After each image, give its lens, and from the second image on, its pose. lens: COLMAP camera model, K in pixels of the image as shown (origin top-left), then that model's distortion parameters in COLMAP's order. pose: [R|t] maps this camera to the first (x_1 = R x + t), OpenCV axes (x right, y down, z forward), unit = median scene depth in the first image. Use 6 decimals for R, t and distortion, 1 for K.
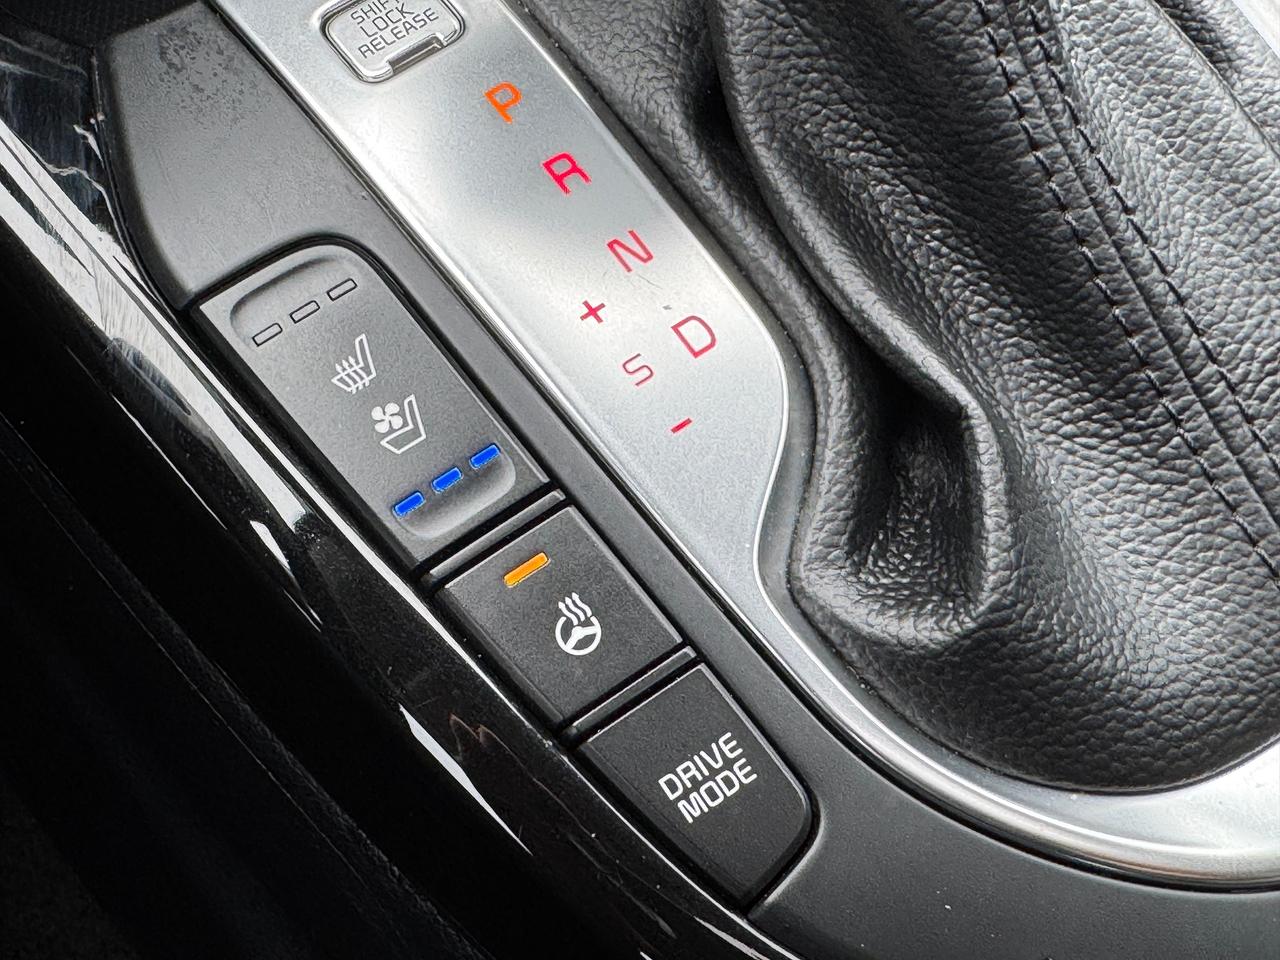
lens RADIAL K [[2267.5, 0, 637.6], [0, 2267.5, 479.0], [0, 0, 1]] dist [0.008233, 0.000000]
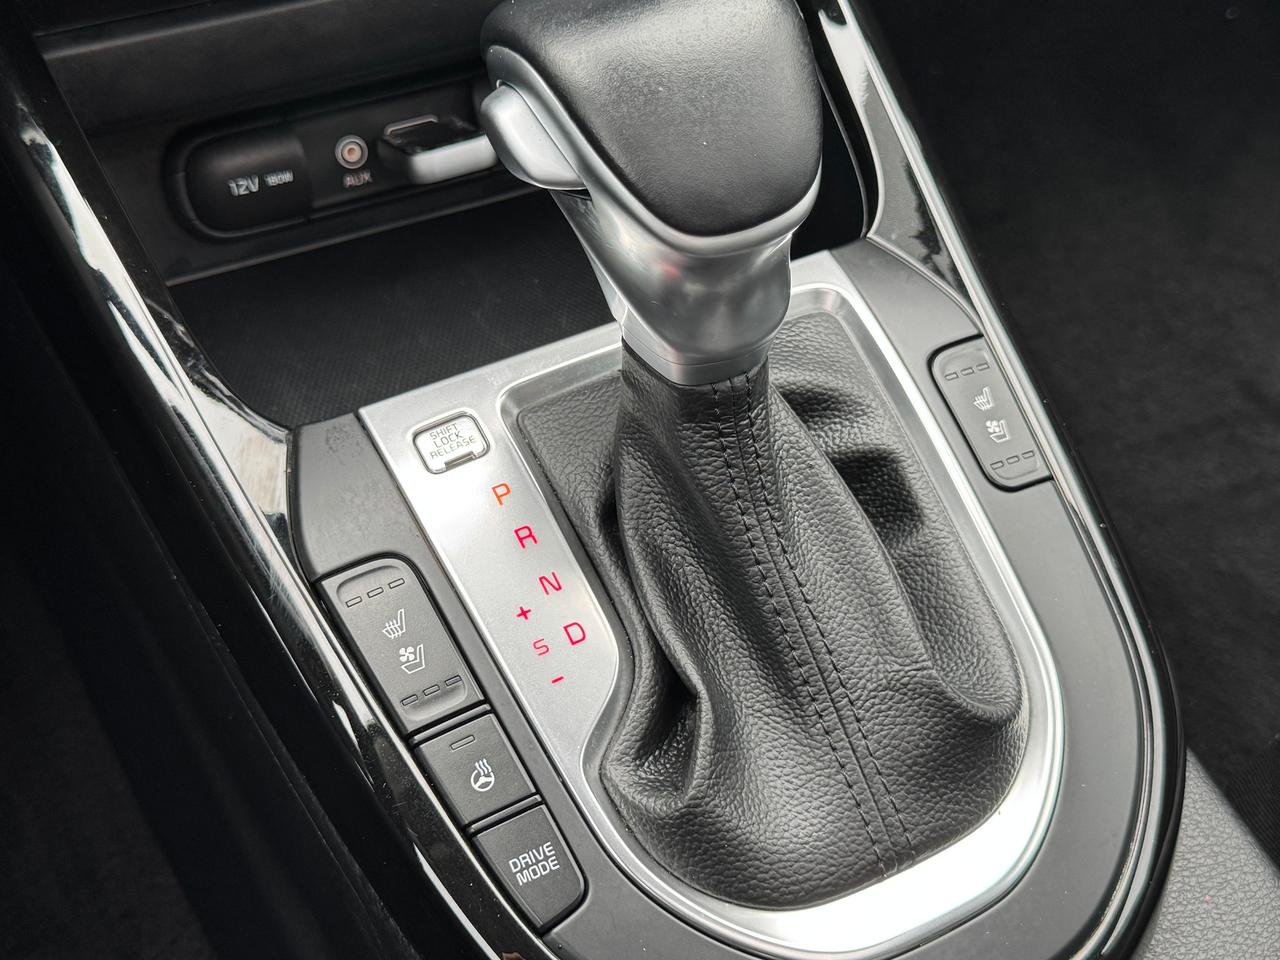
lens RADIAL K [[1889.8, 0, 644.0], [0, 1889.8, 480.5], [0, 0, 1]] dist [0.136372, 0.000000]
pose [[0.988910, 0.139862, -0.049953, 0.145124], [-0.144390, 0.984147, -0.102987, -0.034457], [0.034757, 0.109058, 0.993428, -0.597116]]
